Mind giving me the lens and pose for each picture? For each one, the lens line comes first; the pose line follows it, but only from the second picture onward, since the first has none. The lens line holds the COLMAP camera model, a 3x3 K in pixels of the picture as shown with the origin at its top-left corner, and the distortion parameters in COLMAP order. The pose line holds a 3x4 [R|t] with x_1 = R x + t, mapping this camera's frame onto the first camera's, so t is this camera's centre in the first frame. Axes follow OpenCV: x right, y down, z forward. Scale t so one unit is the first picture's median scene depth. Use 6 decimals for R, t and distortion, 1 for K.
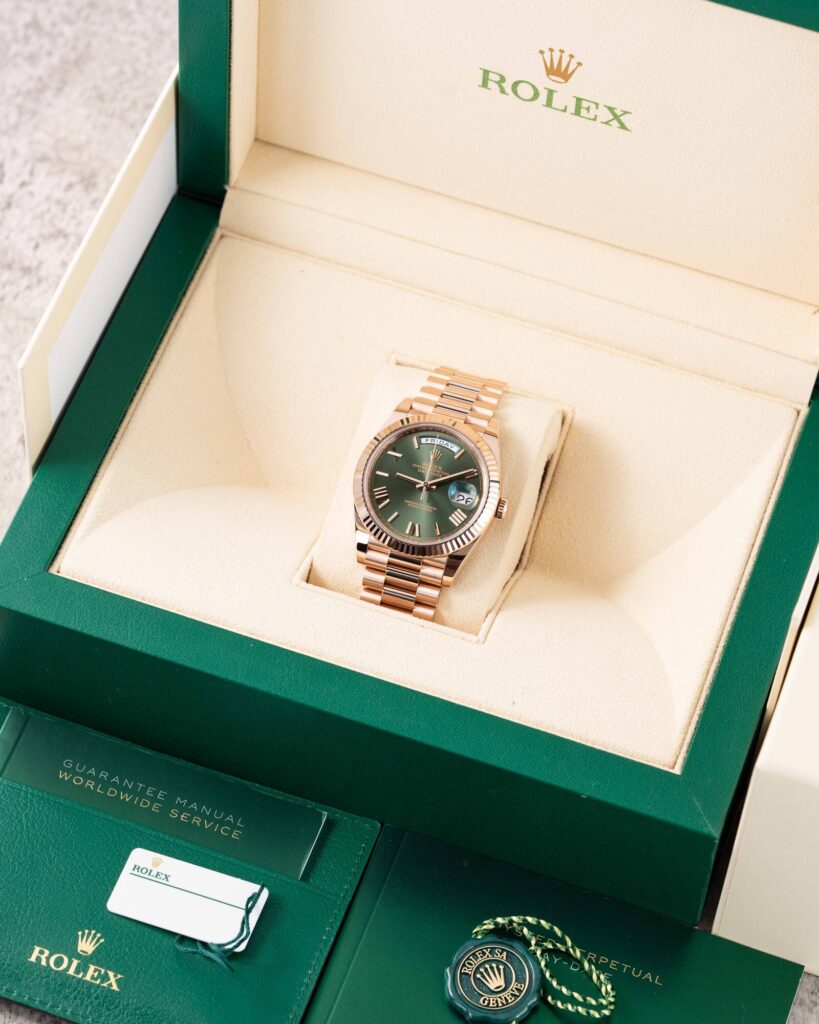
lens RADIAL K [[3924.9, 0, 408.4], [0, 3924.9, 512.2], [0, 0, 1]] dist [0.003918, 0.000000]
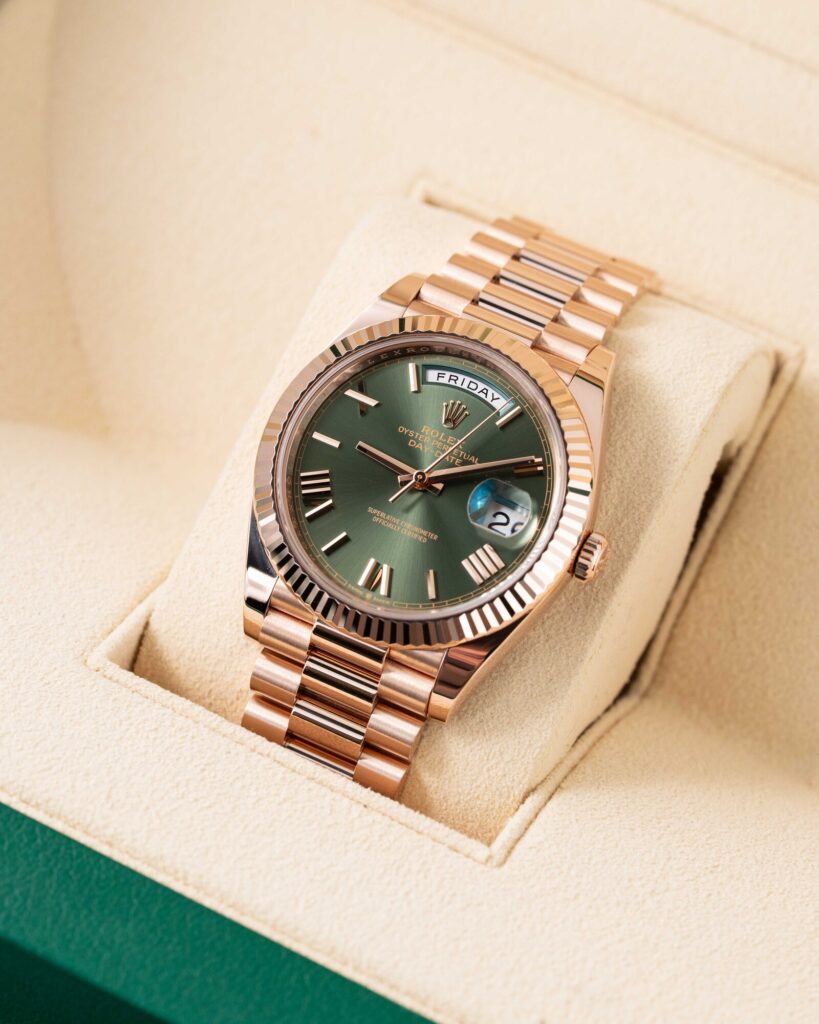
lens RADIAL K [[3924.9, 0, 412.2], [0, 3924.9, 512.3], [0, 0, 1]] dist [0.003918, 0.000000]
pose [[0.985628, 0.131226, -0.106381, 0.049425], [-0.130081, 0.991346, 0.017663, -0.010694], [0.107779, -0.003571, 0.994169, 0.571726]]
